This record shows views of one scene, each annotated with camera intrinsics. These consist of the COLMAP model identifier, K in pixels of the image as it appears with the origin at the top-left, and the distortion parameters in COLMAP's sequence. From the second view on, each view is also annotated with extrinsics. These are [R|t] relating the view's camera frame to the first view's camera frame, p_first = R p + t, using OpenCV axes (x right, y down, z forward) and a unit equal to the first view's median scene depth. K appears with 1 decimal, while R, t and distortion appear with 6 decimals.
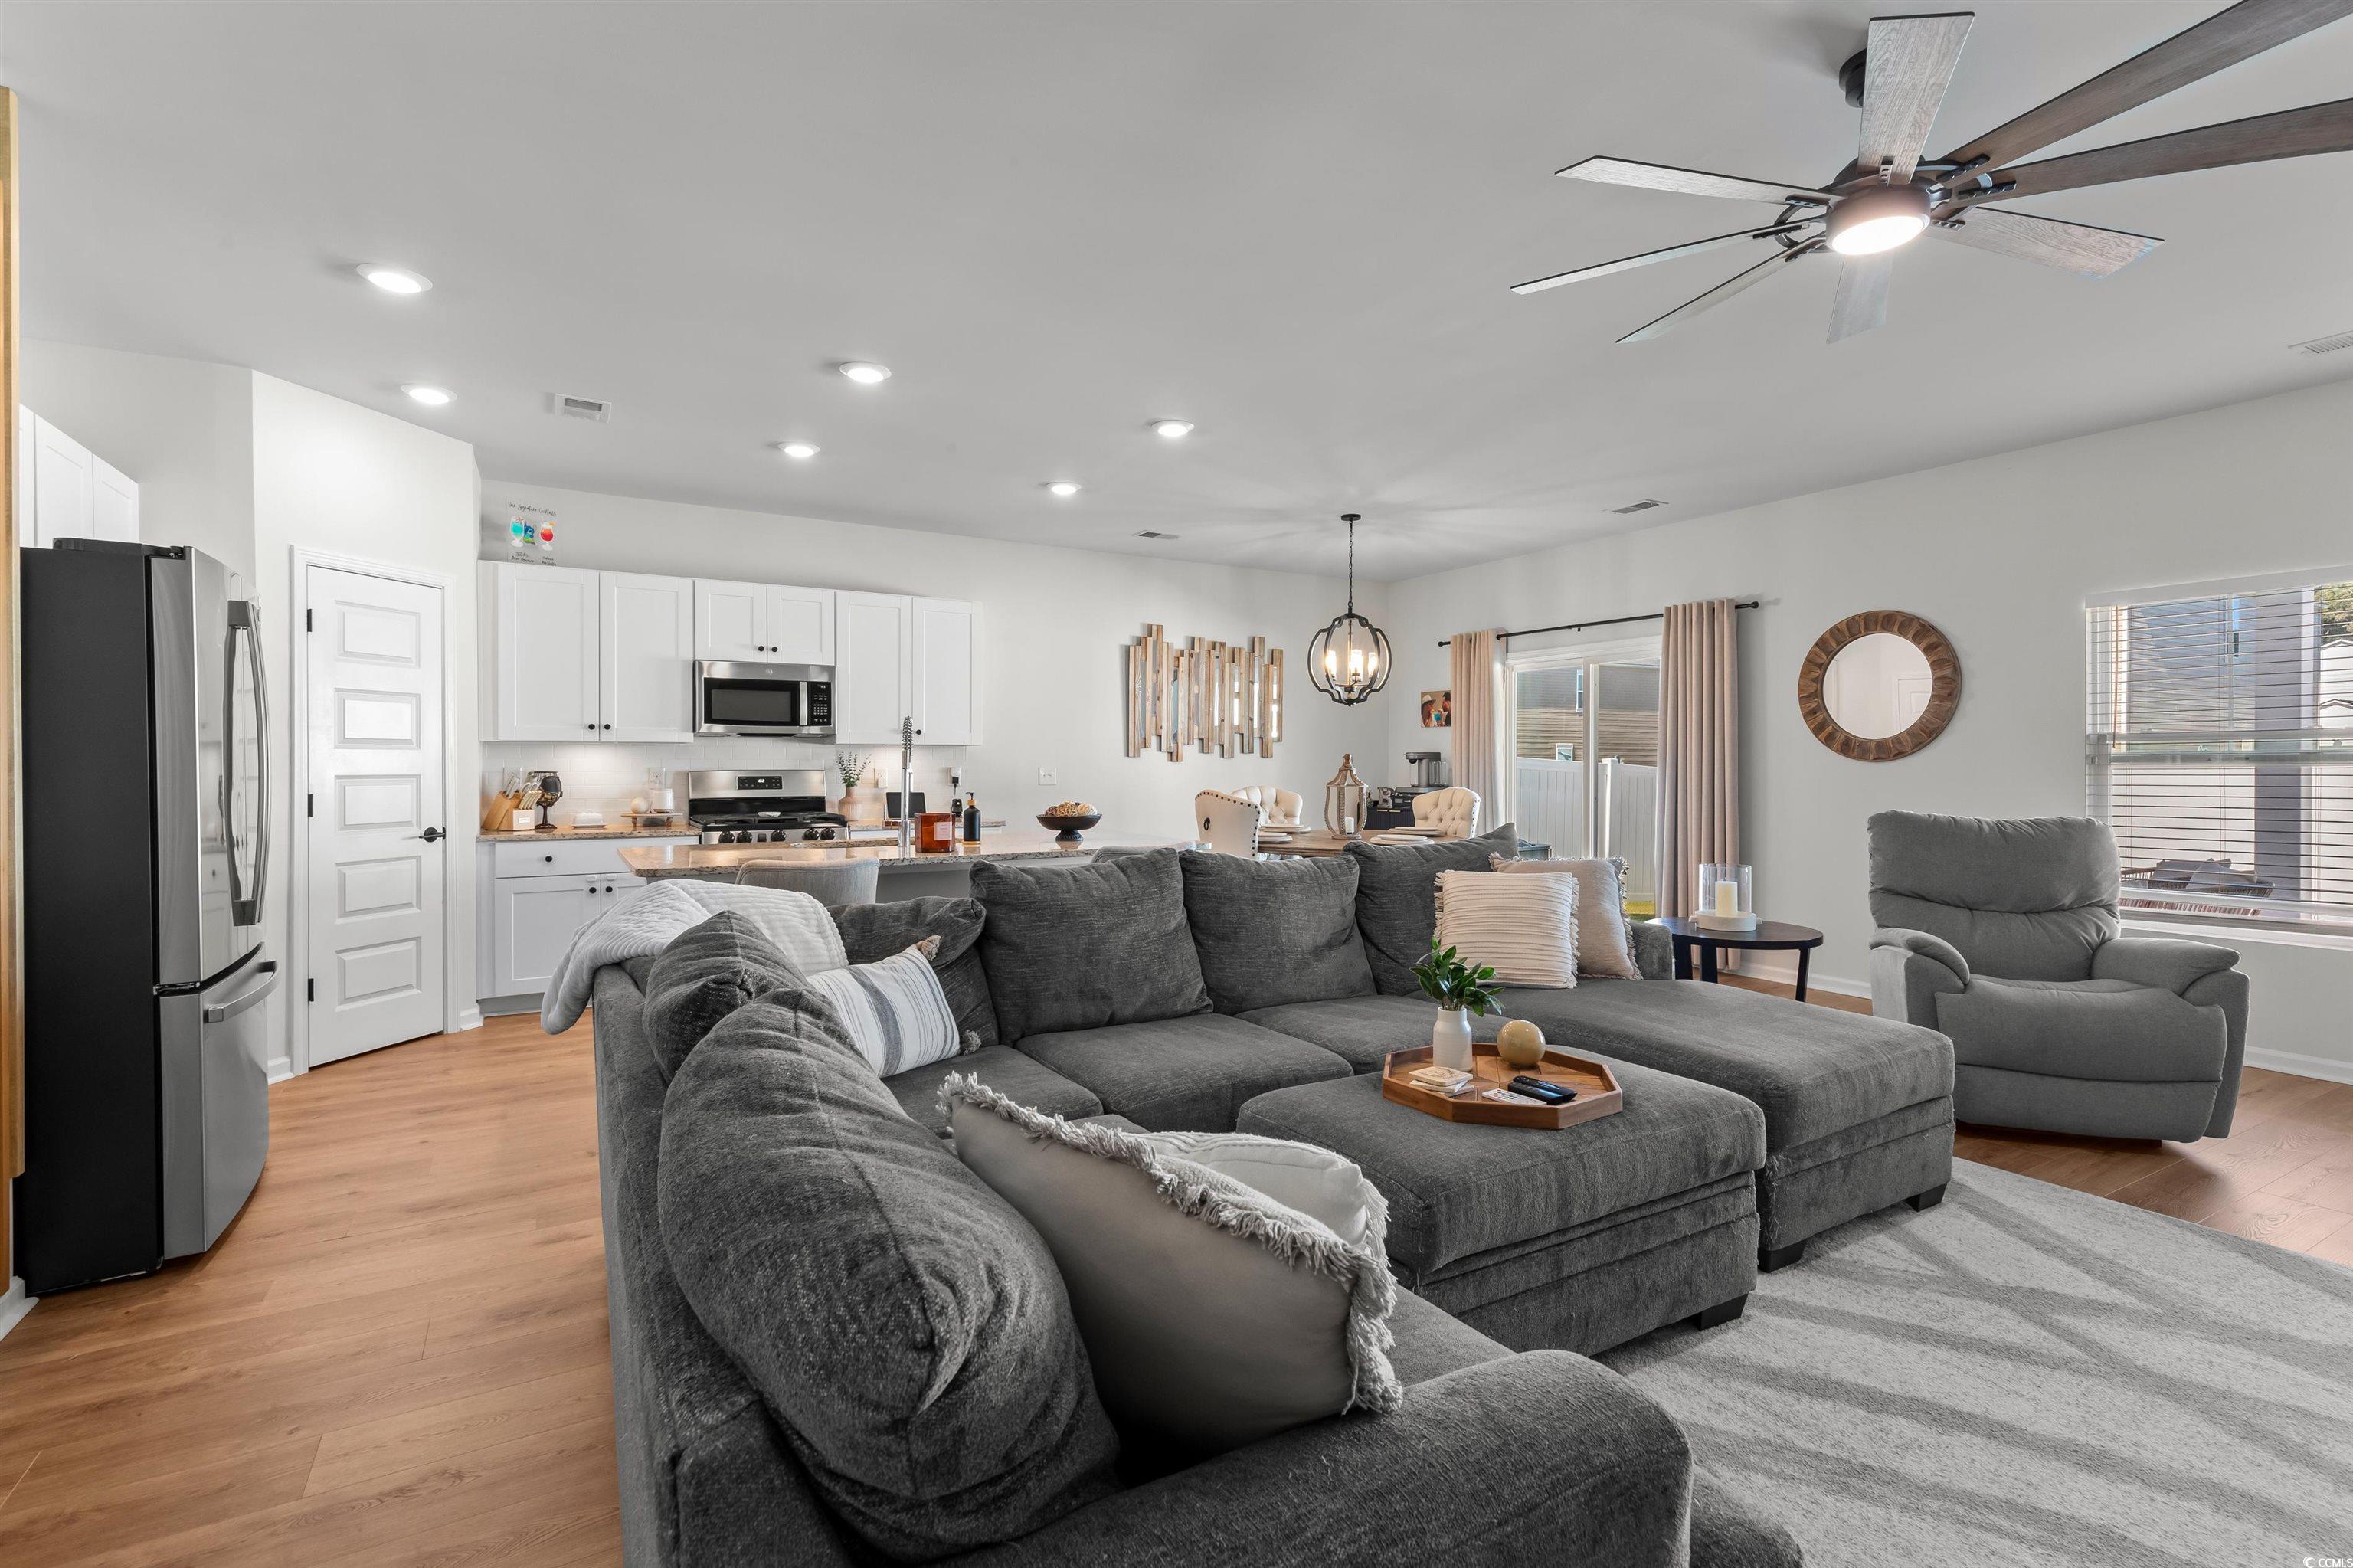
lens RADIAL K [[1089.2, 0, 1181.6], [0, 1089.2, 773.5], [0, 0, 1]] dist [0.013774, -0.000067]
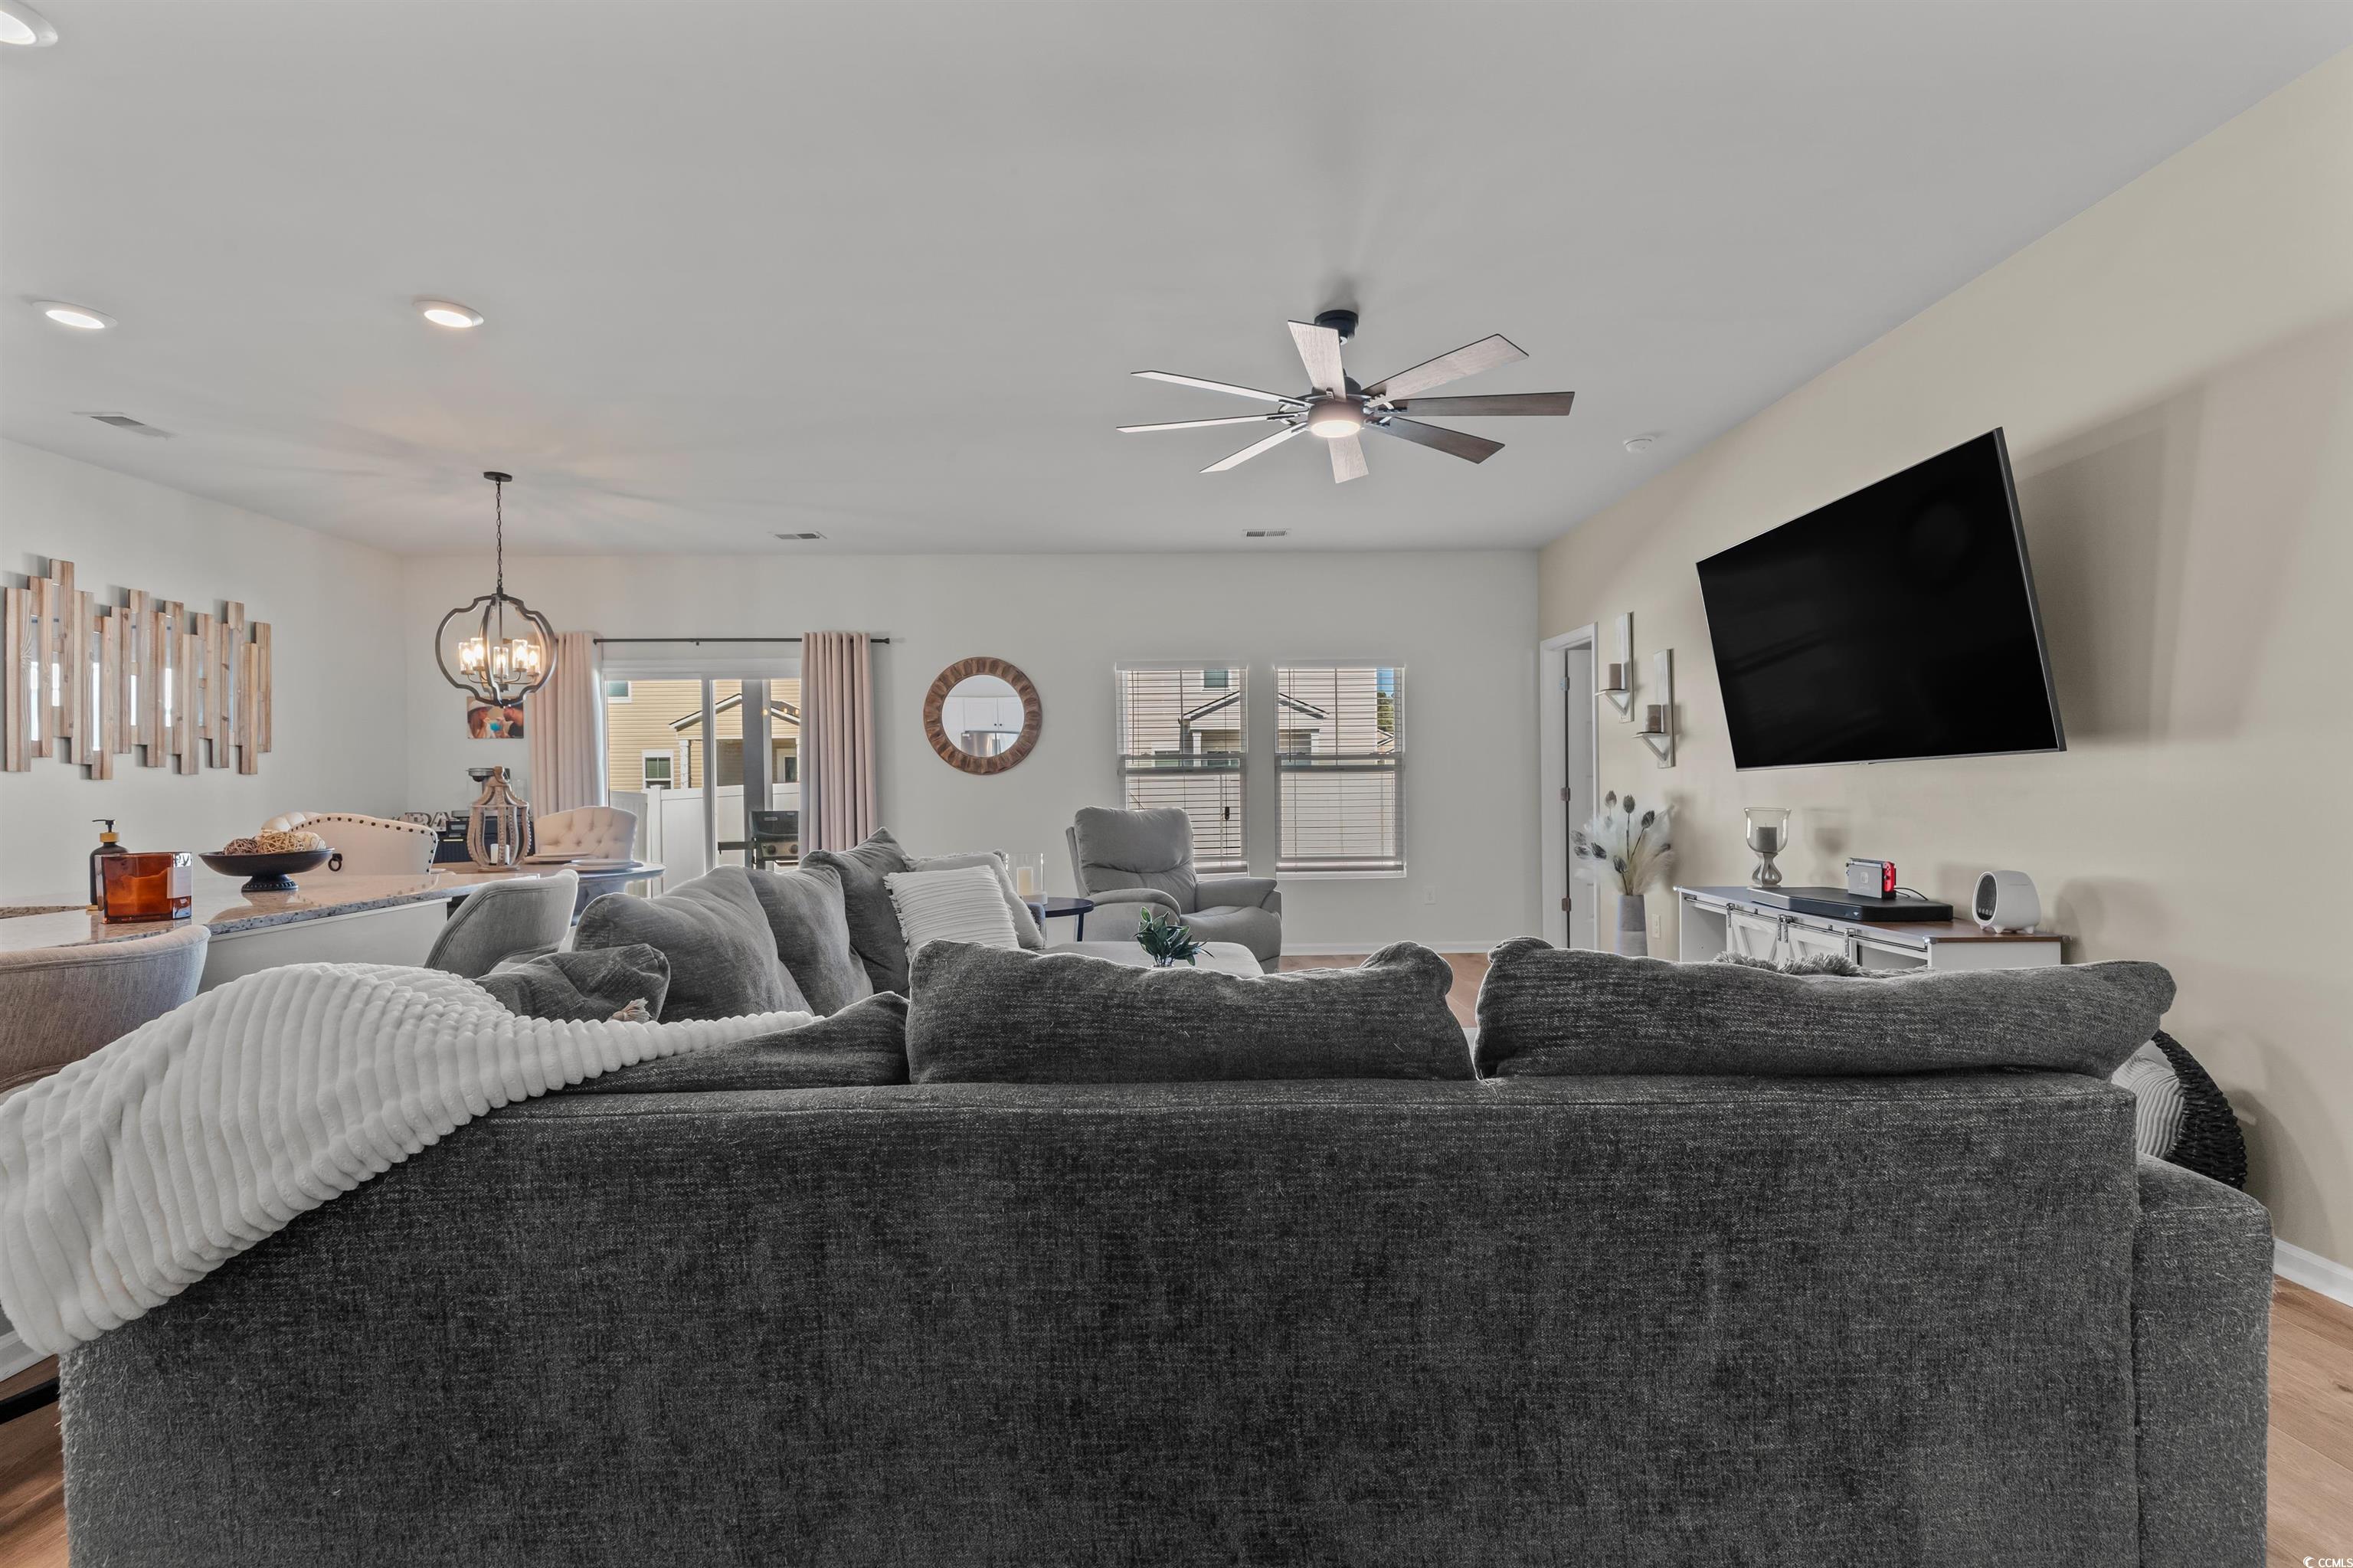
lens RADIAL K [[1068.4, 0, 1193.8], [0, 1068.4, 797.8], [0, 0, 1]] dist [0.015760, -0.005308]
pose [[0.486315, -0.016923, 0.873619, -0.332617], [0.020575, 0.999757, 0.007913, 0.010788], [-0.873541, 0.014127, 0.486545, 0.175681]]
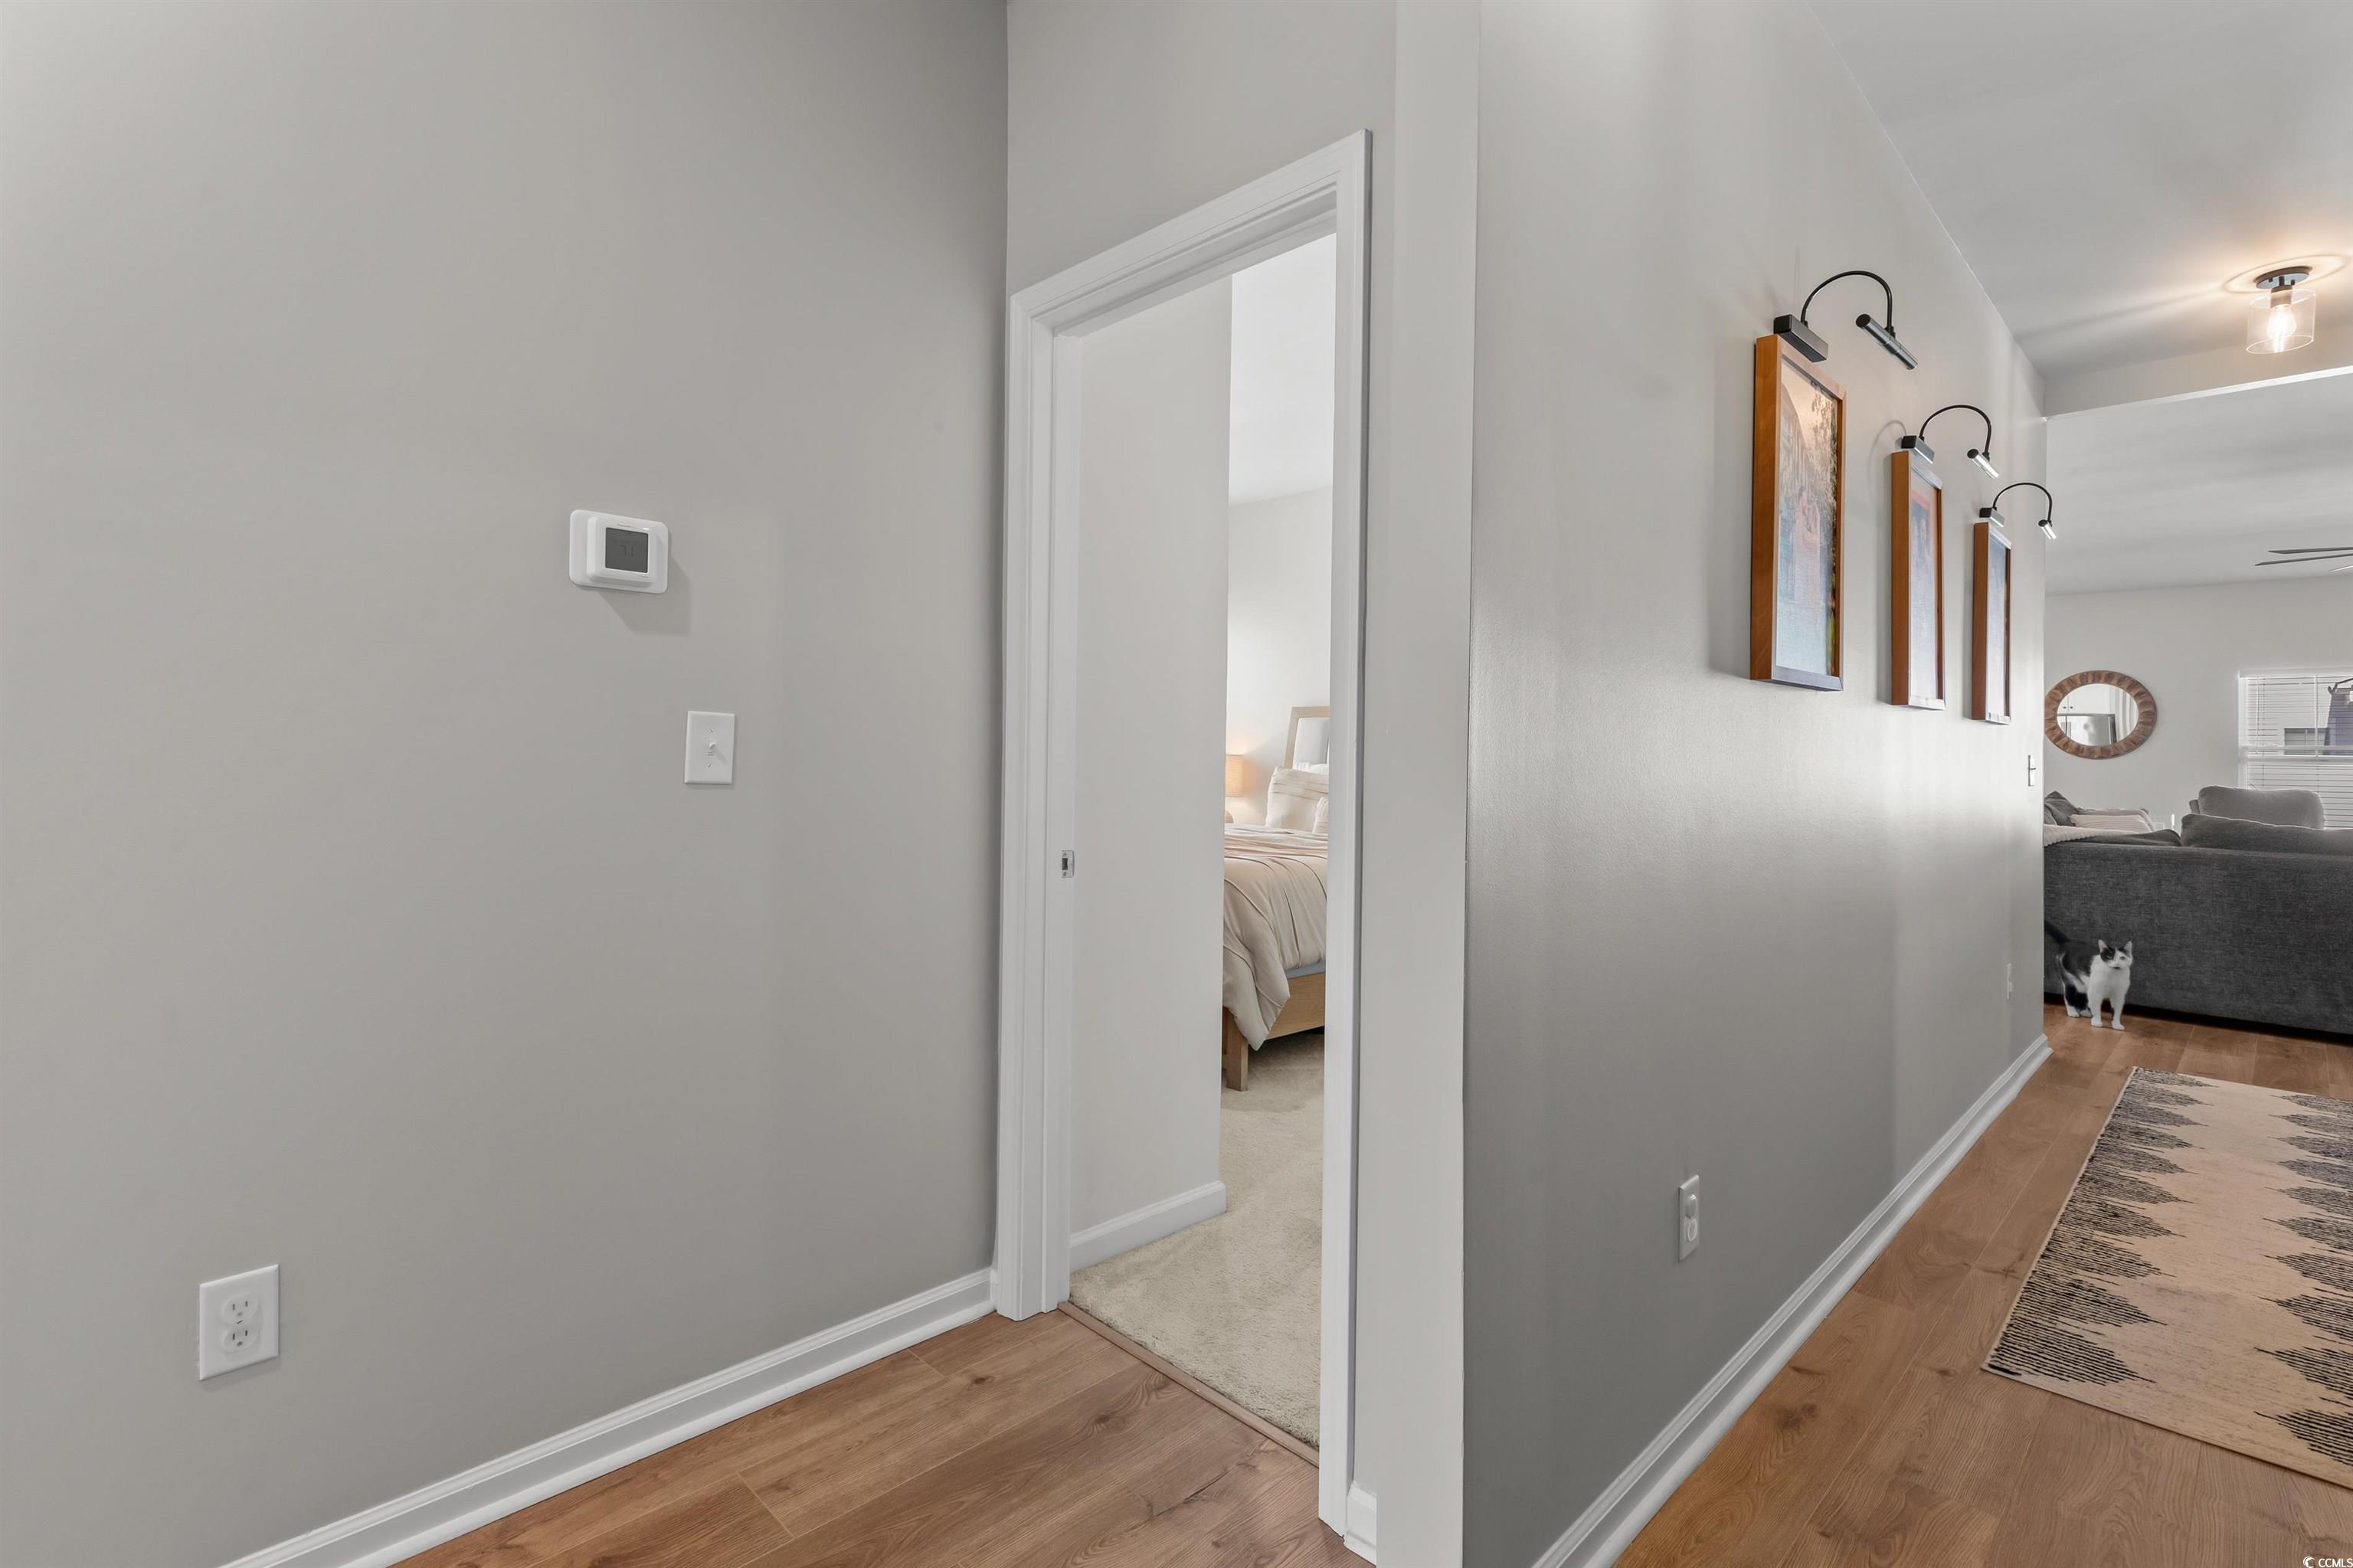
lens RADIAL K [[1097.8, 0, 1168.3], [0, 1097.8, 742.9], [0, 0, 1]] dist [0.016745, -0.005186]
pose [[0.971262, 0.019094, 0.237245, -1.152474], [-0.015610, 0.999741, -0.016555, 0.014640], [-0.237499, 0.012375, 0.971309, -0.321313]]
